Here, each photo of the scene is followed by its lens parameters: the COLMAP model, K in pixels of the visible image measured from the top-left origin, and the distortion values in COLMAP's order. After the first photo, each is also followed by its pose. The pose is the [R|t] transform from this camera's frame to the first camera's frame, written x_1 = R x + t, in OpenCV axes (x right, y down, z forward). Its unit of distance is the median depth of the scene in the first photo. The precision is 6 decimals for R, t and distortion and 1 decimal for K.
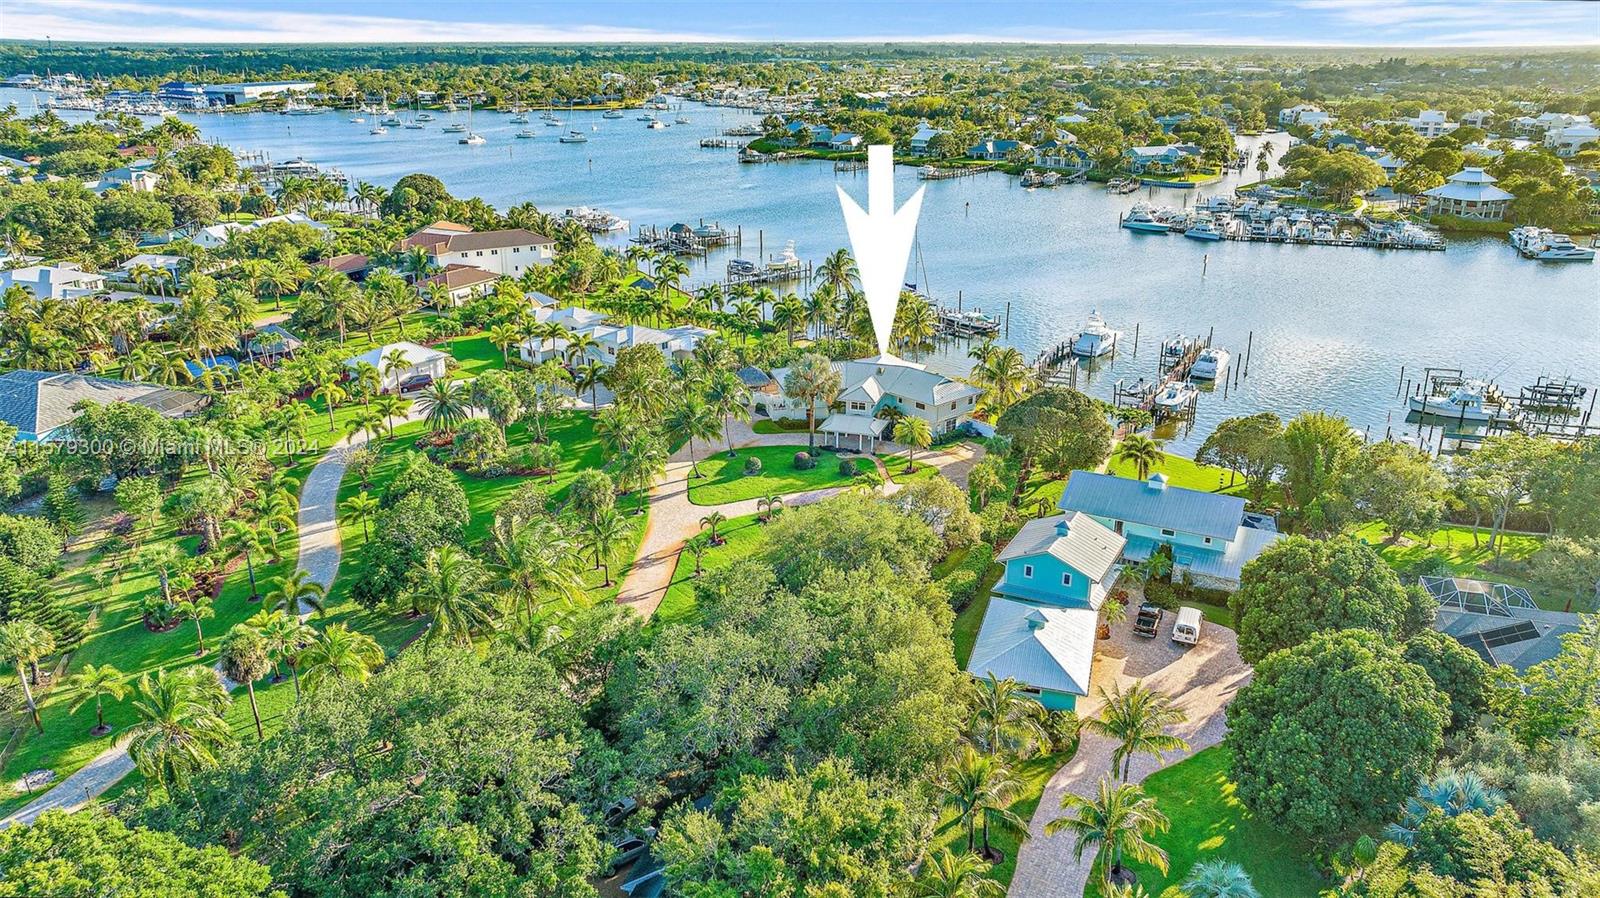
lens RADIAL K [[1147.8, 0, 797.4], [0, 1147.8, 471.1], [0, 0, 1]] dist [-0.009872, -0.001427]
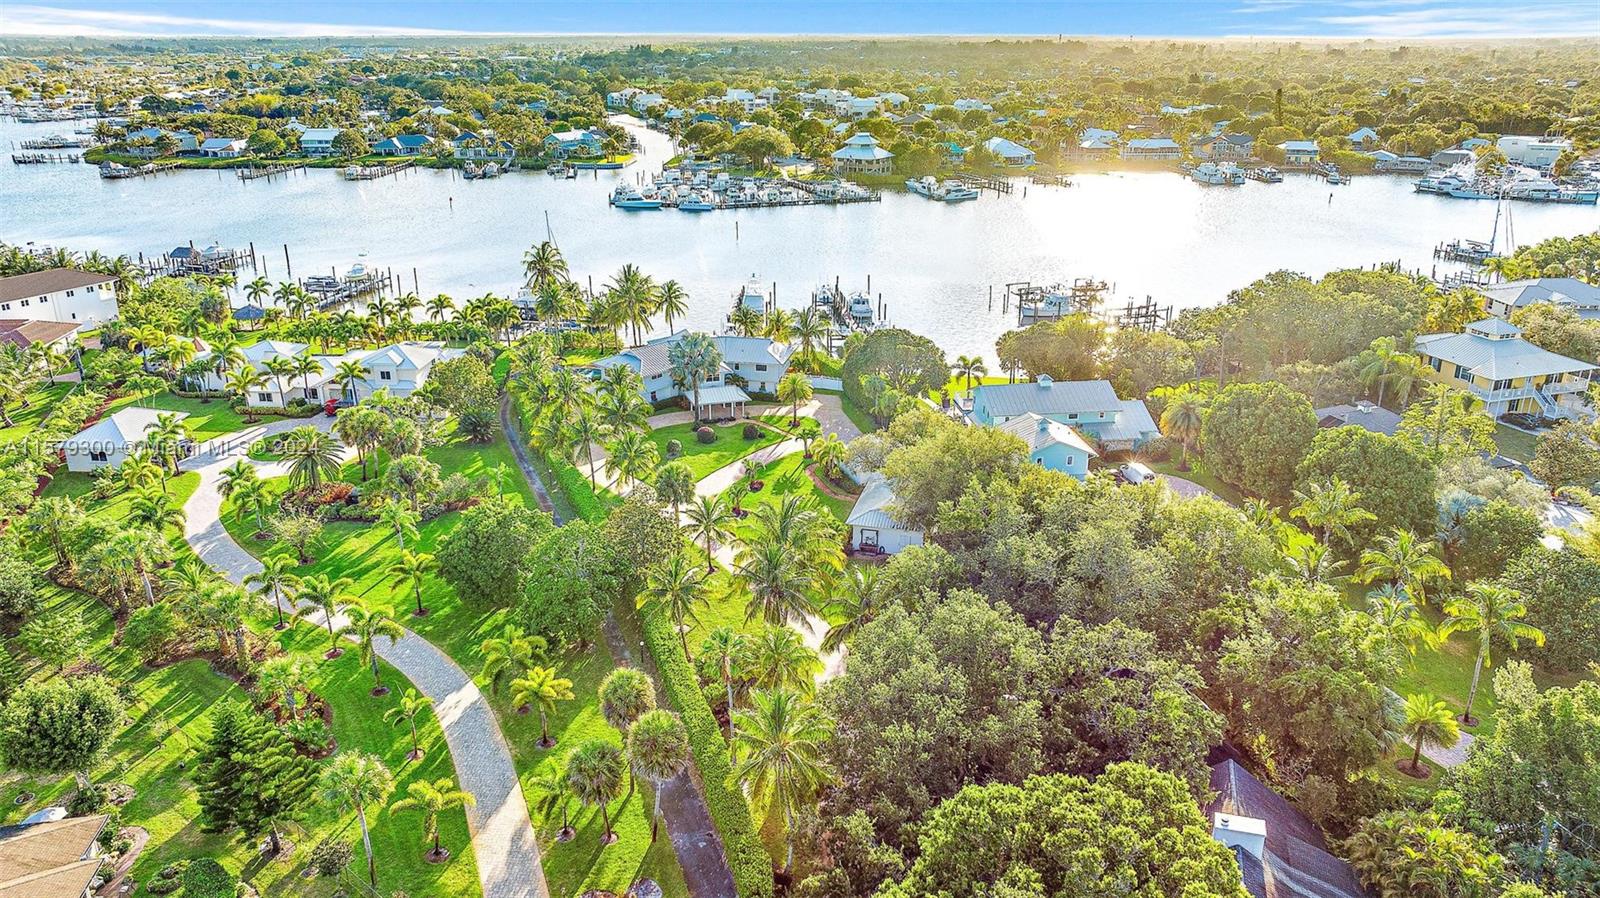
lens RADIAL K [[1164.6, 0, 800.0], [0, 1164.6, 449.0], [0, 0, 1]] dist [-0.038671, 0.031231]
pose [[0.814611, -0.200531, 0.544238, -0.295615], [0.207622, 0.976971, 0.049210, -0.017832], [-0.541573, 0.072909, 0.837486, 0.041885]]
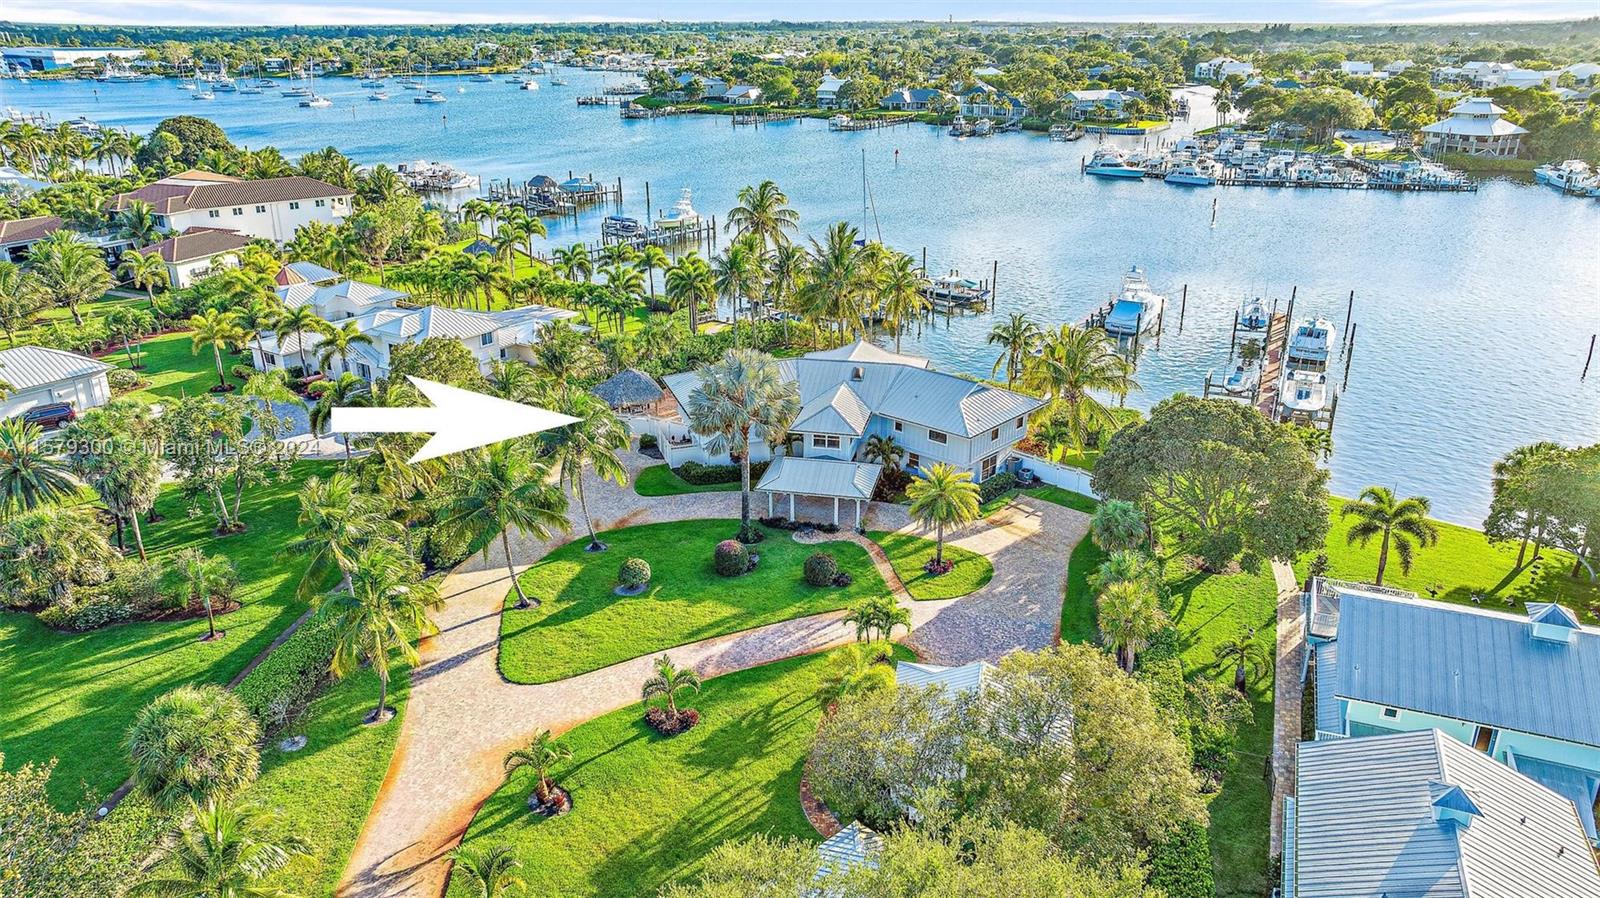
lens RADIAL K [[1142.8, 0, 800.0], [0, 1142.8, 449.0], [0, 0, 1]] dist [-0.029648, 0.046095]
pose [[0.995342, -0.039322, 0.088025, -0.004660], [0.039338, 0.999225, 0.001562, -0.033755], [-0.088018, 0.001908, 0.996117, 0.285343]]
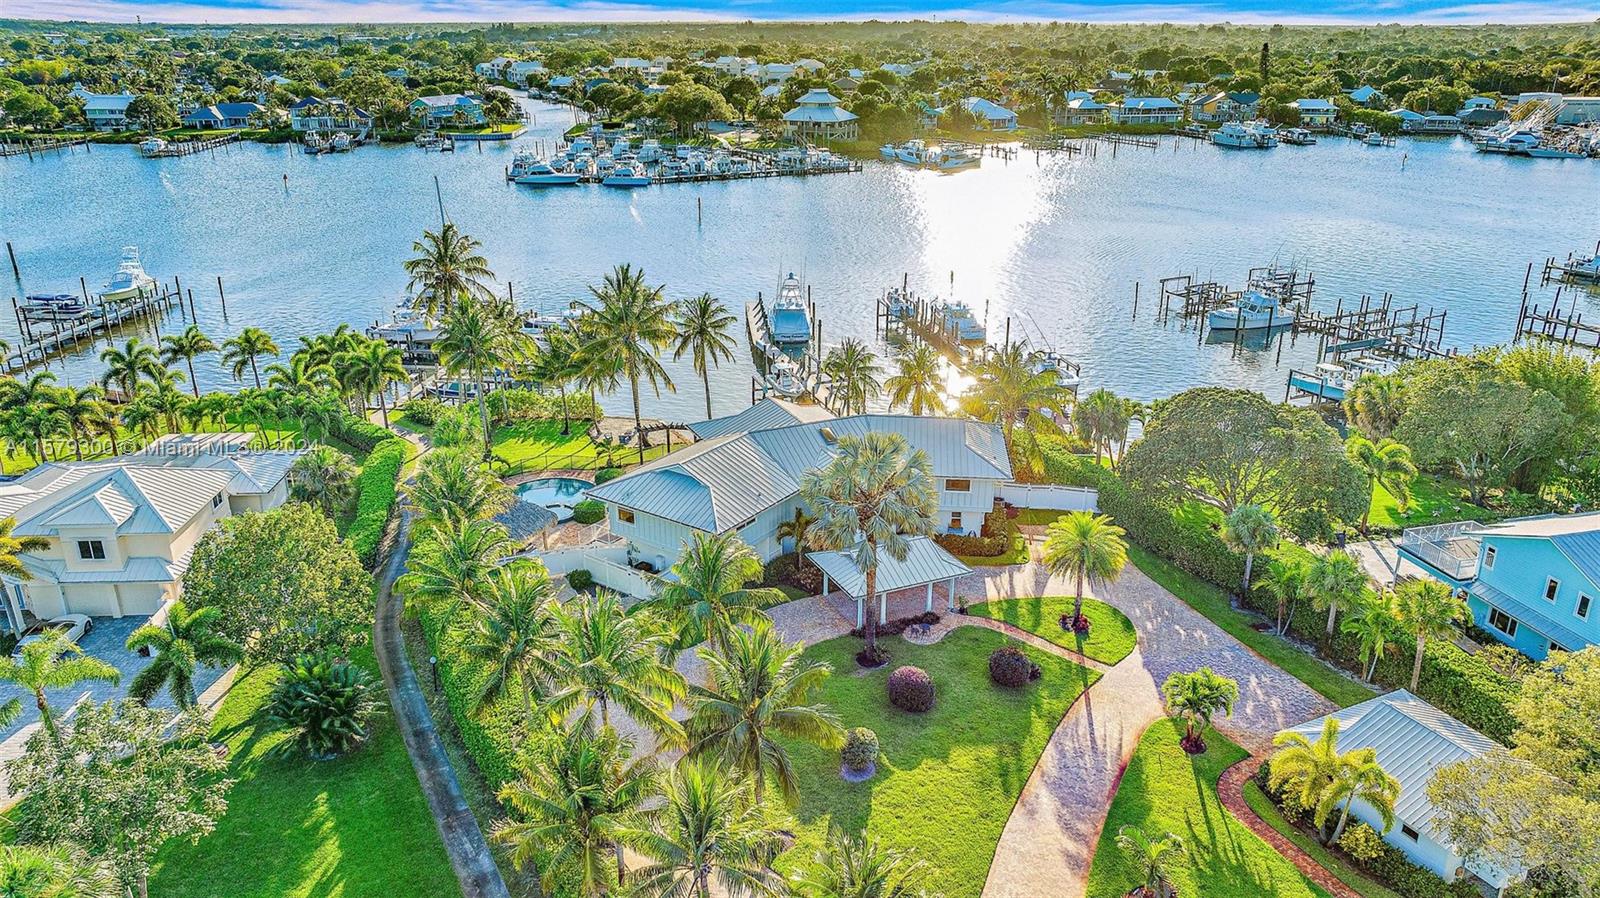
lens RADIAL K [[1164.6, 0, 800.0], [0, 1164.6, 449.0], [0, 0, 1]] dist [-0.038671, 0.031231]
pose [[0.743600, -0.237101, 0.625173, -0.159547], [0.239383, 0.967441, 0.082179, -0.080949], [-0.624303, 0.088547, 0.776148, 0.403756]]
